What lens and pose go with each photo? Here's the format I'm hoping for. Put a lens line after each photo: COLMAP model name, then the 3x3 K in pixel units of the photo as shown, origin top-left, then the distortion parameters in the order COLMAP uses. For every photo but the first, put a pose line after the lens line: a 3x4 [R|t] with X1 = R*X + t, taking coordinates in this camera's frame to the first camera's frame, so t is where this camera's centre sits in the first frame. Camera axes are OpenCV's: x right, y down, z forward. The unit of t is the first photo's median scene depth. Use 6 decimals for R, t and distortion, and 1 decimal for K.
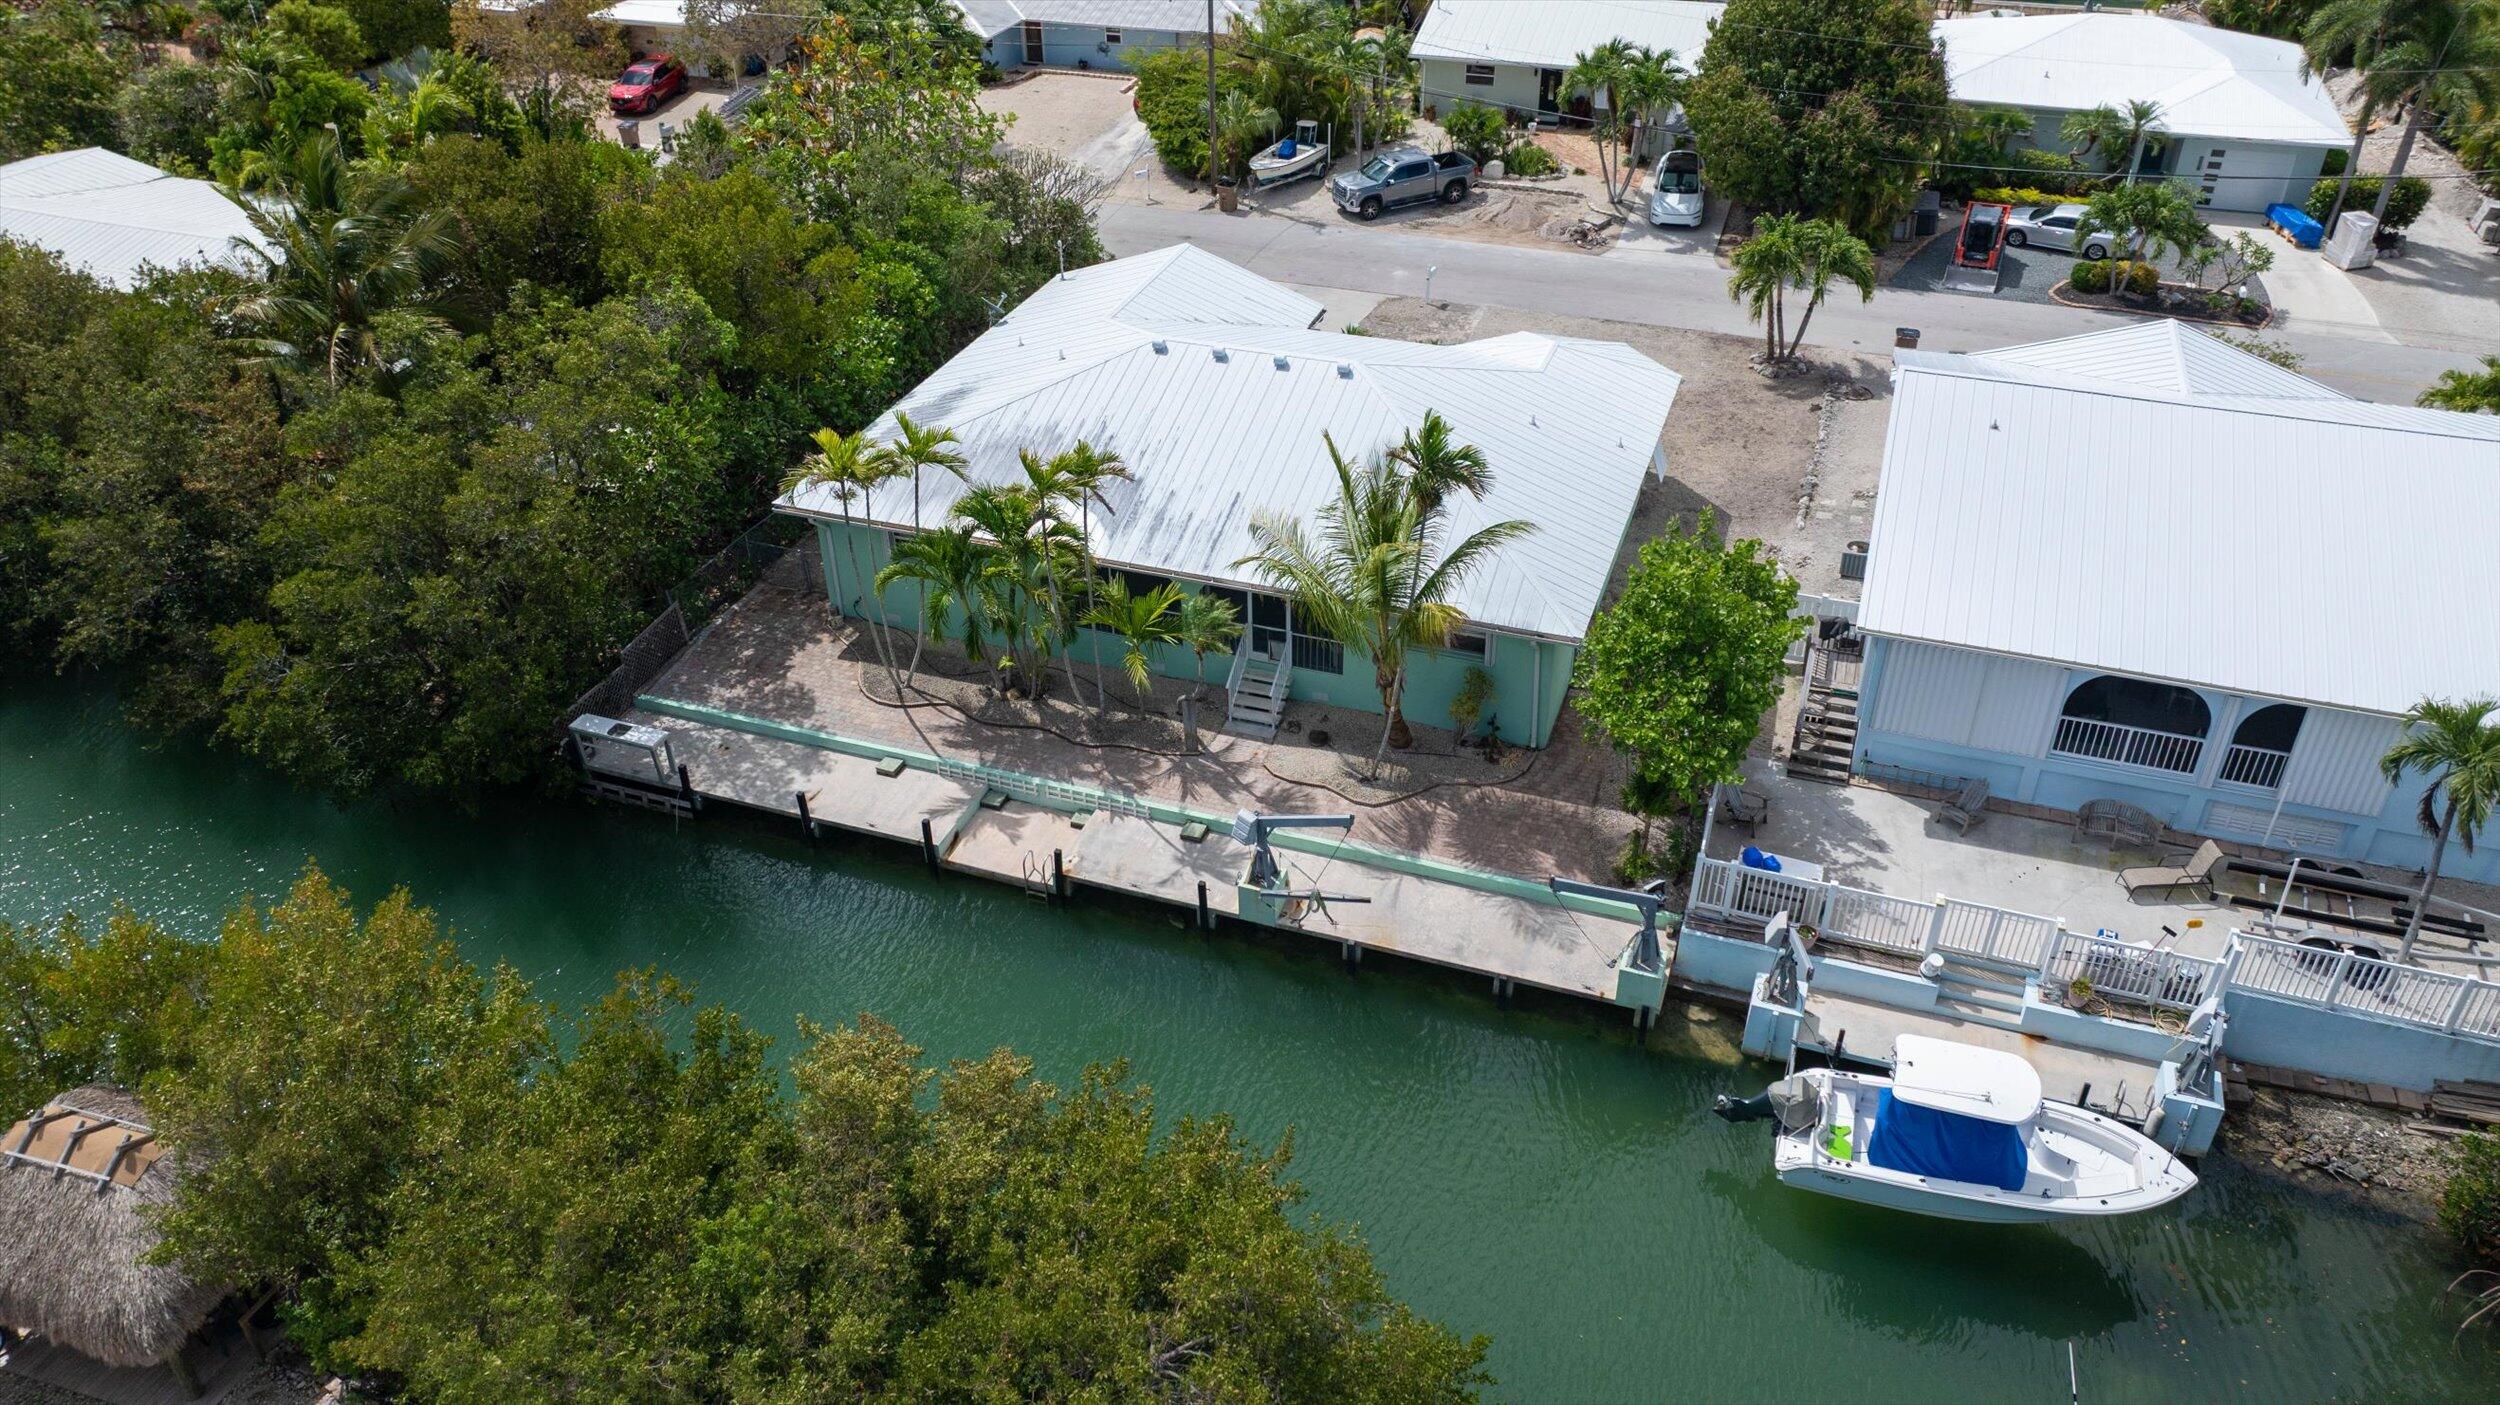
lens RADIAL K [[1791.3, 0, 1250.0], [0, 1791.3, 702.5], [0, 0, 1]] dist [-0.026237, 0.000403]
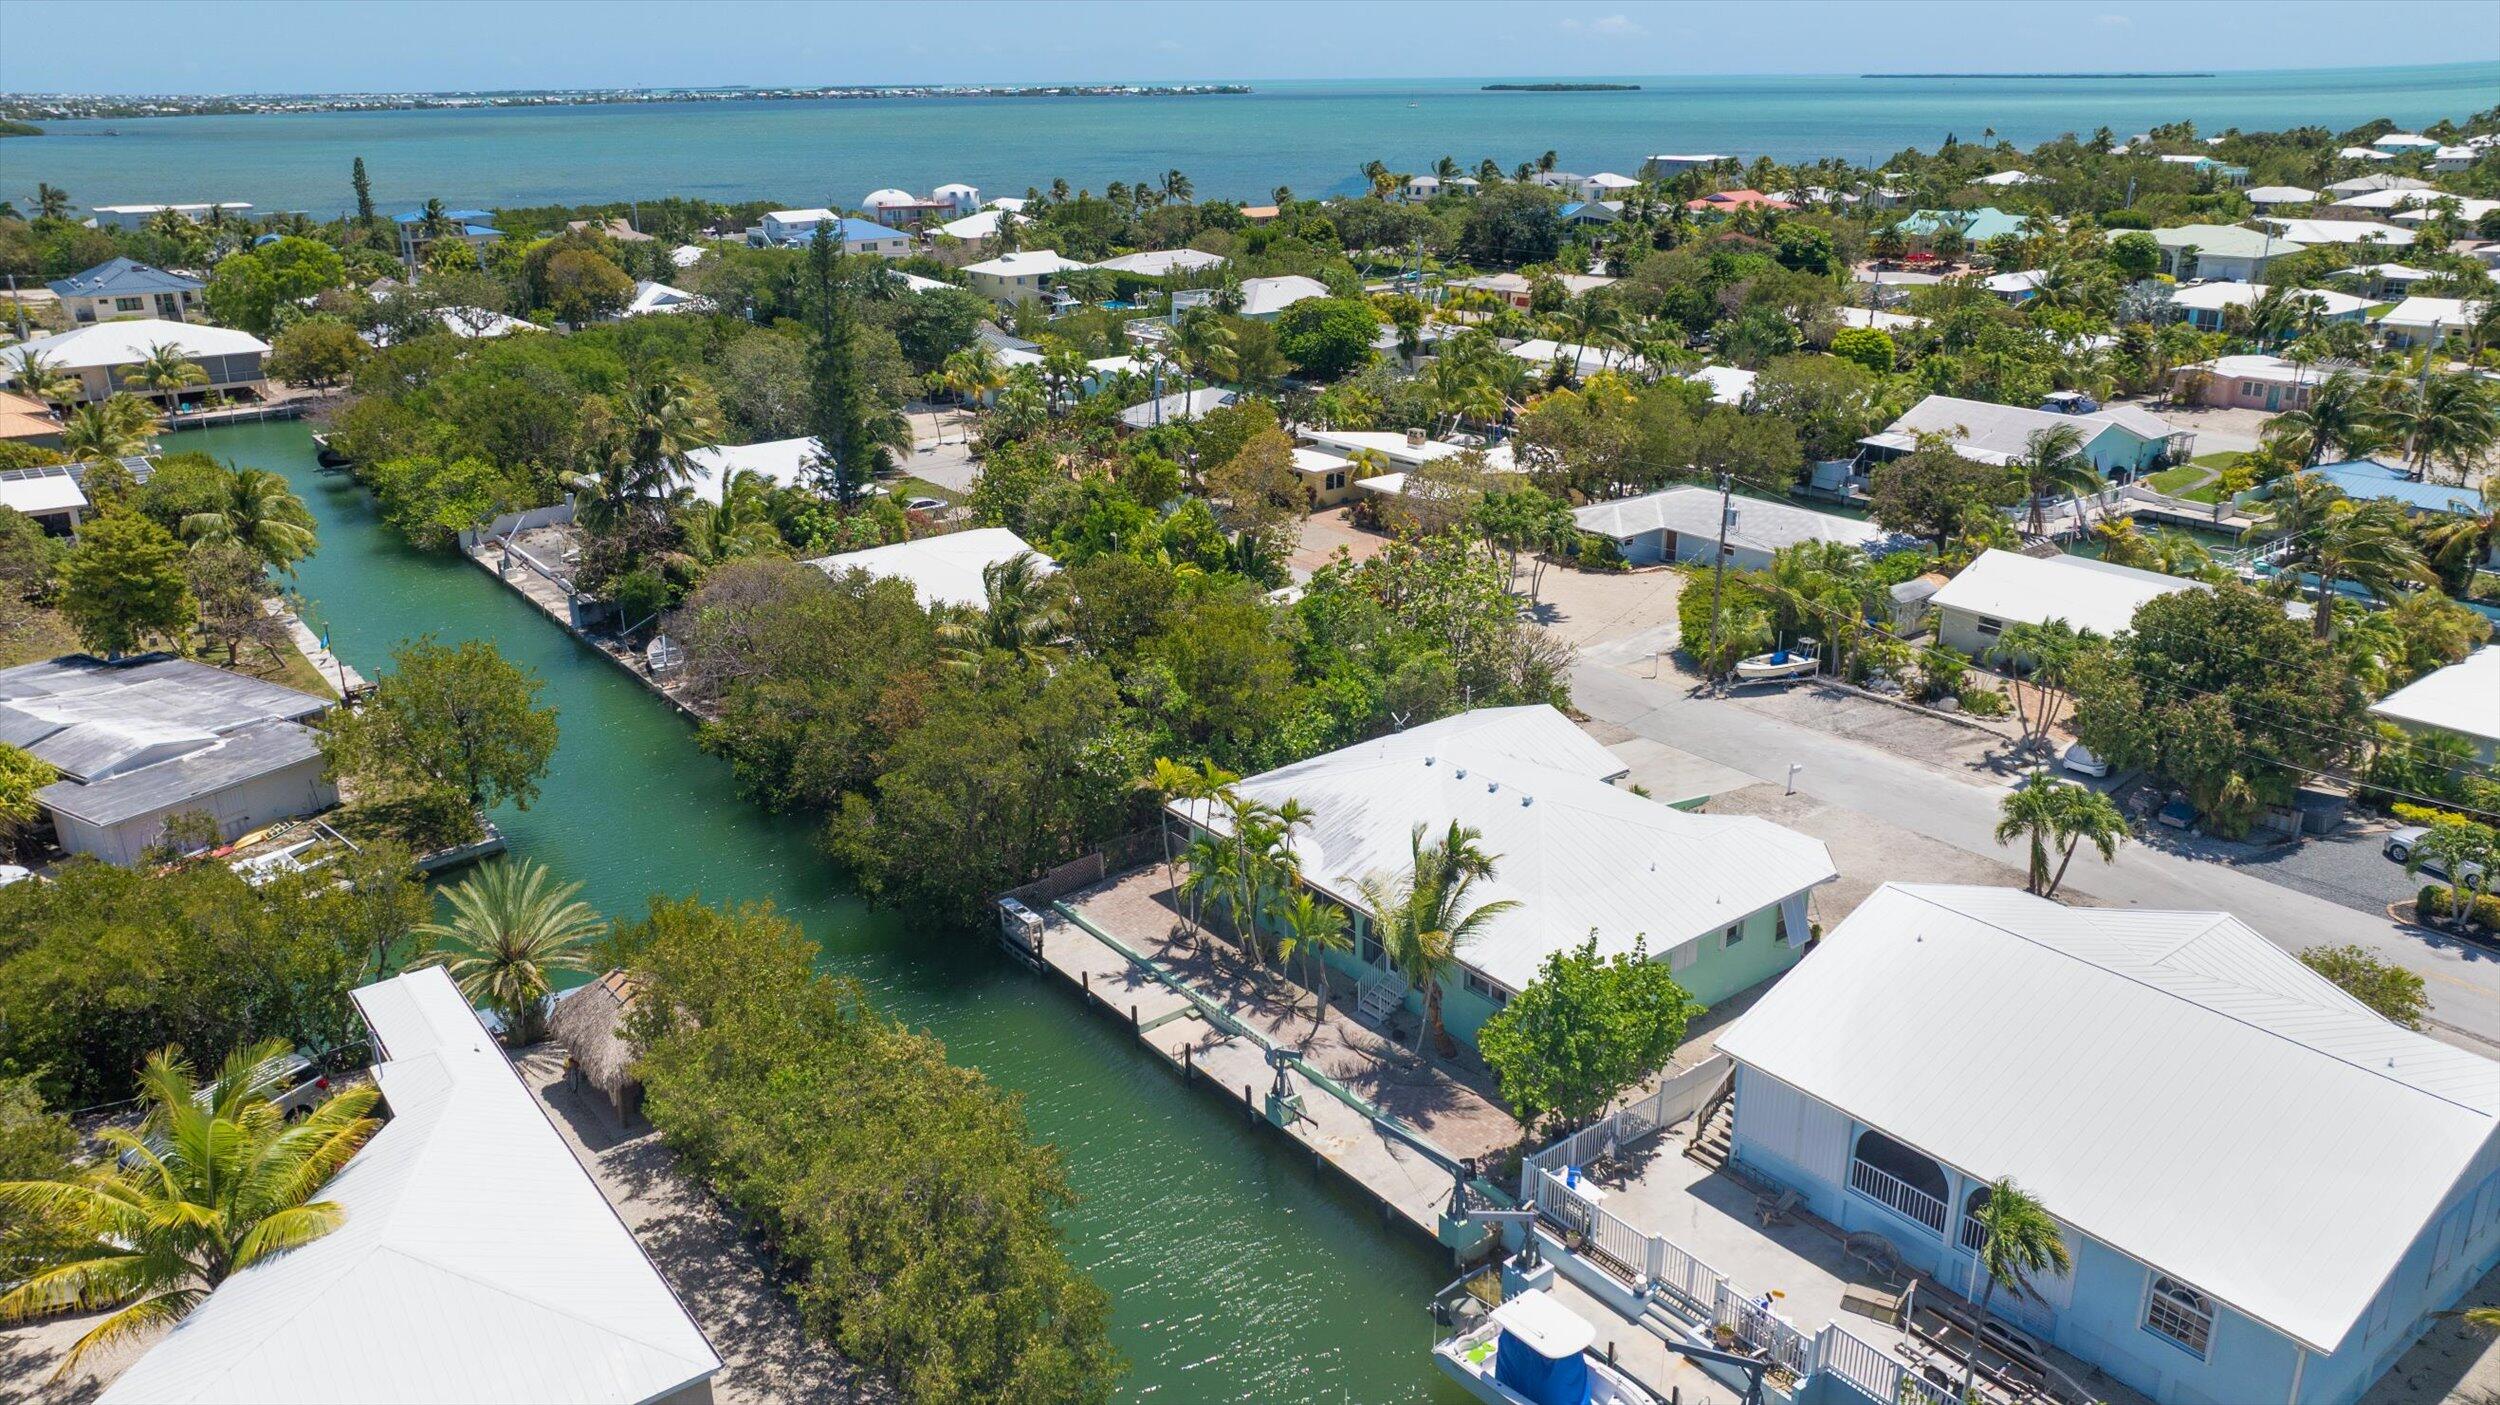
lens RADIAL K [[1759.3, 0, 1250.0], [0, 1759.3, 702.5], [0, 0, 1]] dist [0.005587, 0.001008]
pose [[0.841837, 0.181936, -0.508143, 0.602963], [-0.296035, 0.942868, -0.152853, 0.019683], [0.451302, 0.279105, 0.847601, -0.319950]]
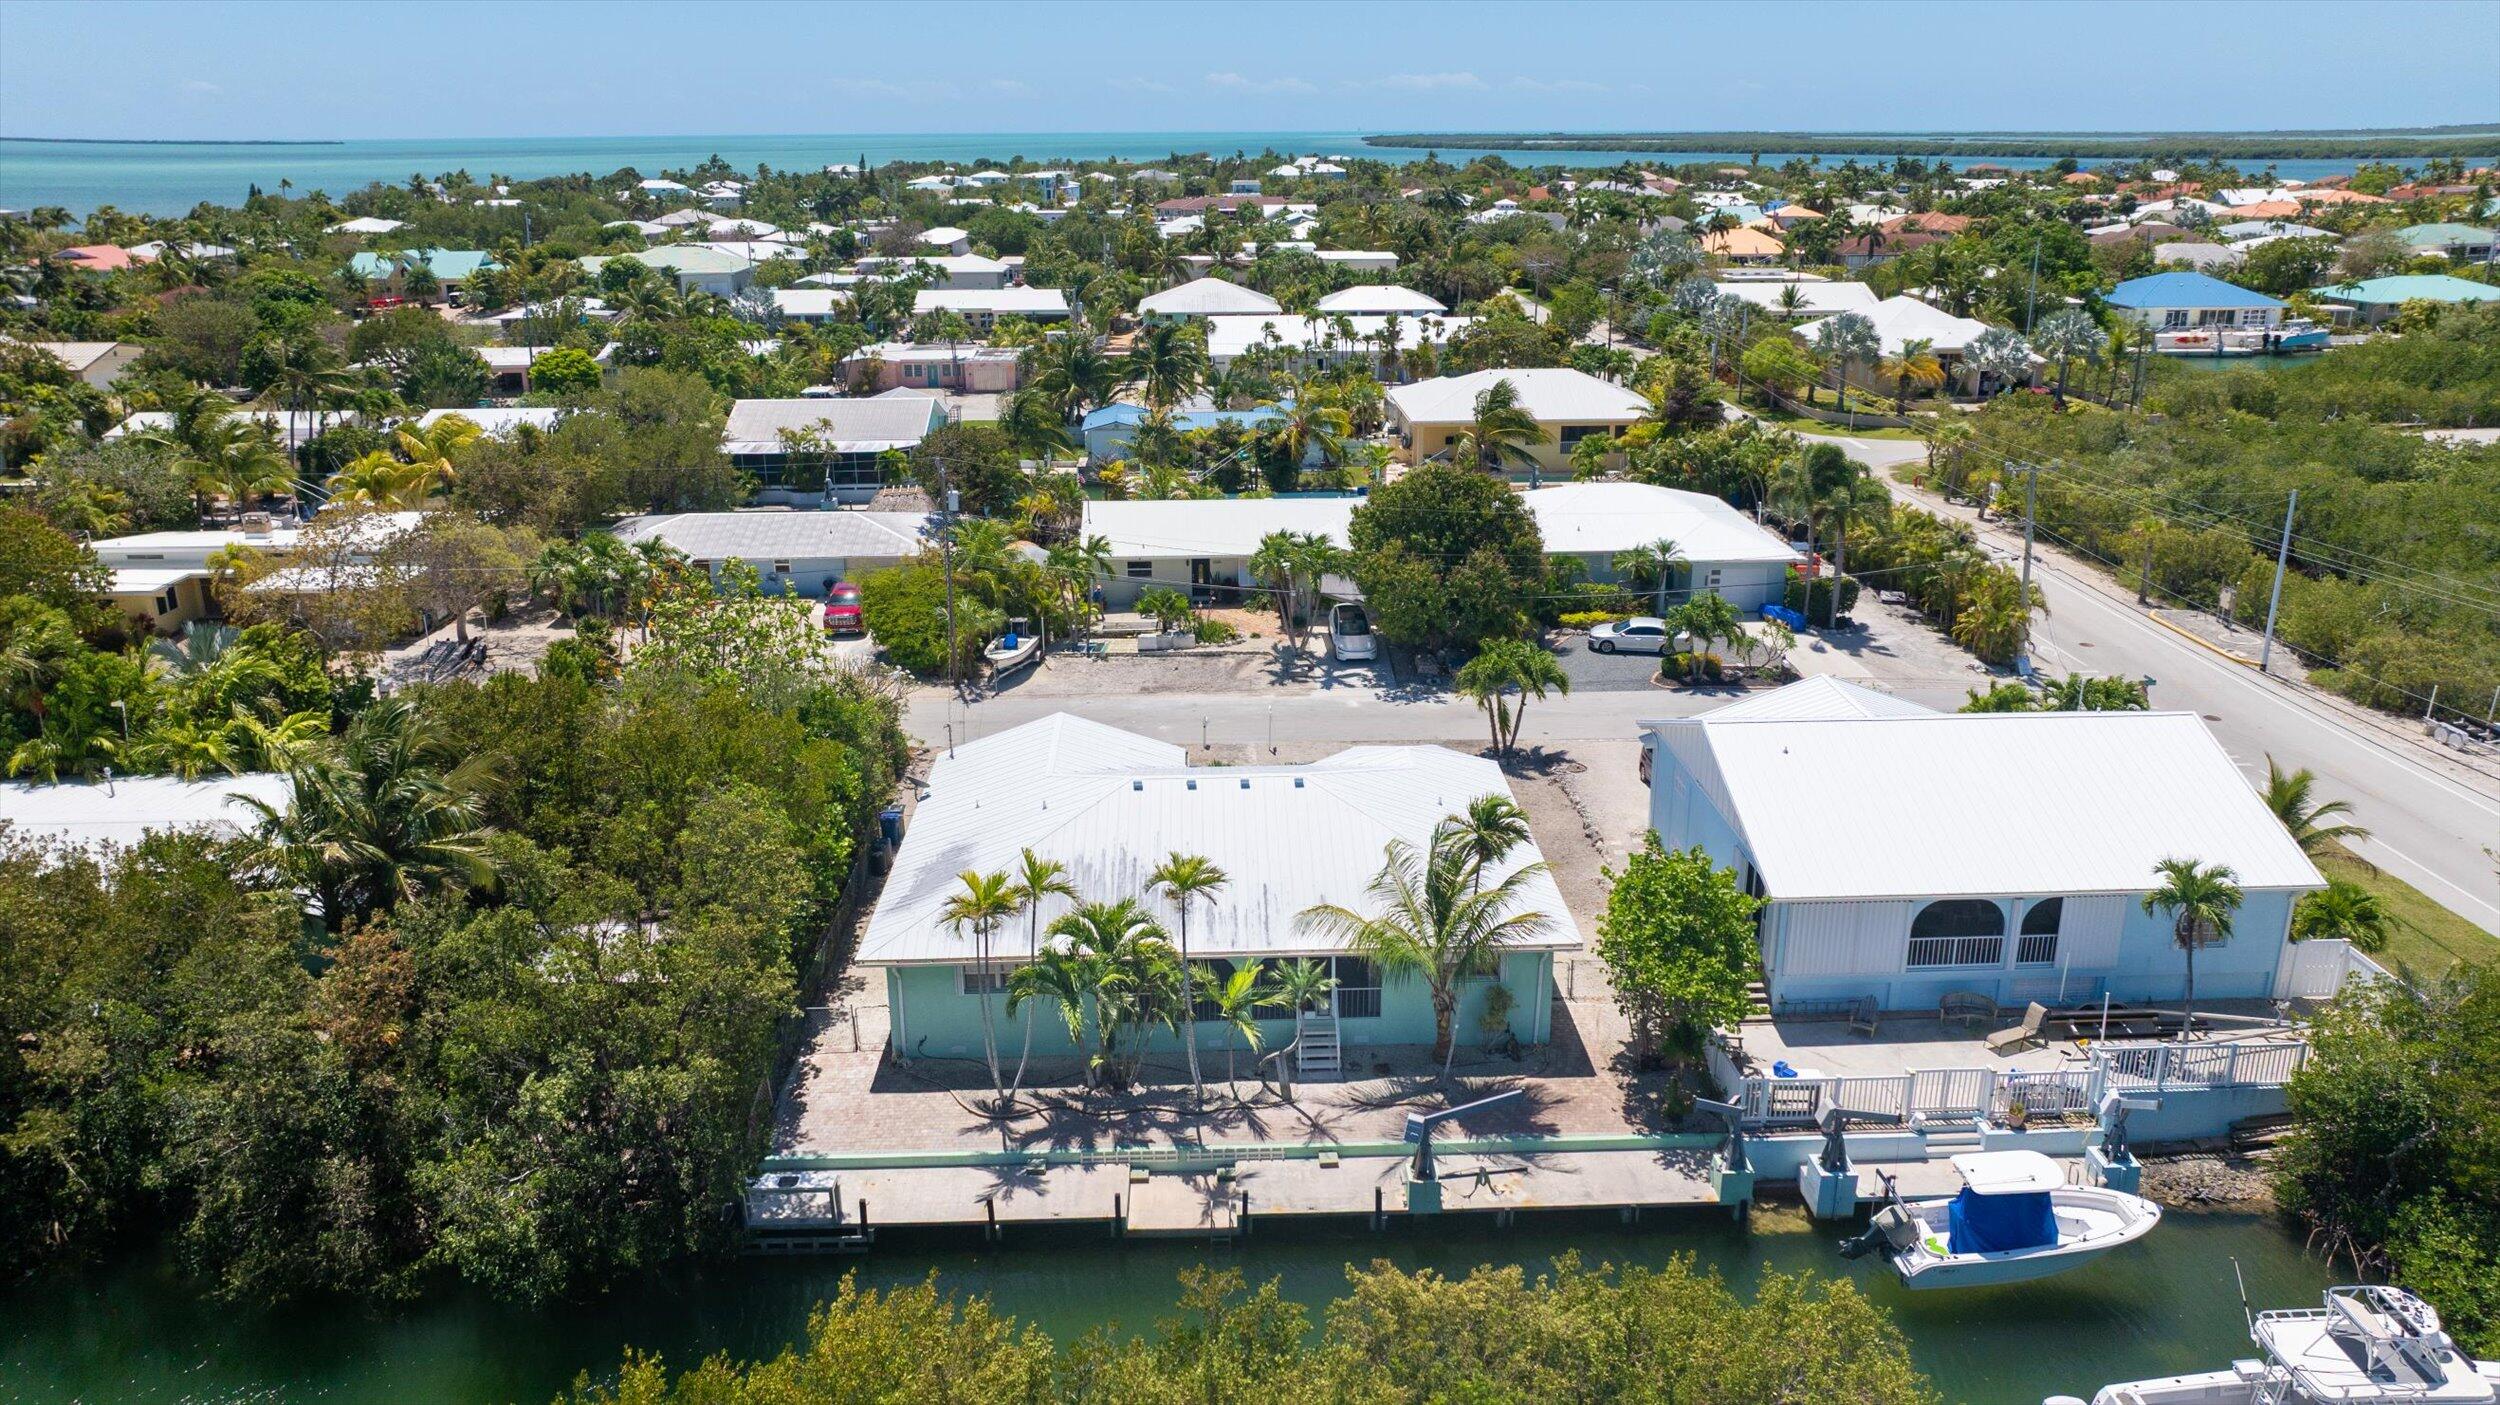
lens RADIAL K [[1773.8, 0, 1252.0], [0, 1773.8, 709.9], [0, 0, 1]] dist [-0.027855, 0.005460]
pose [[0.928758, -0.110100, 0.353958, -0.438771], [0.200303, 0.952525, -0.229294, 0.045015], [-0.311908, 0.283857, 0.906718, -0.130331]]
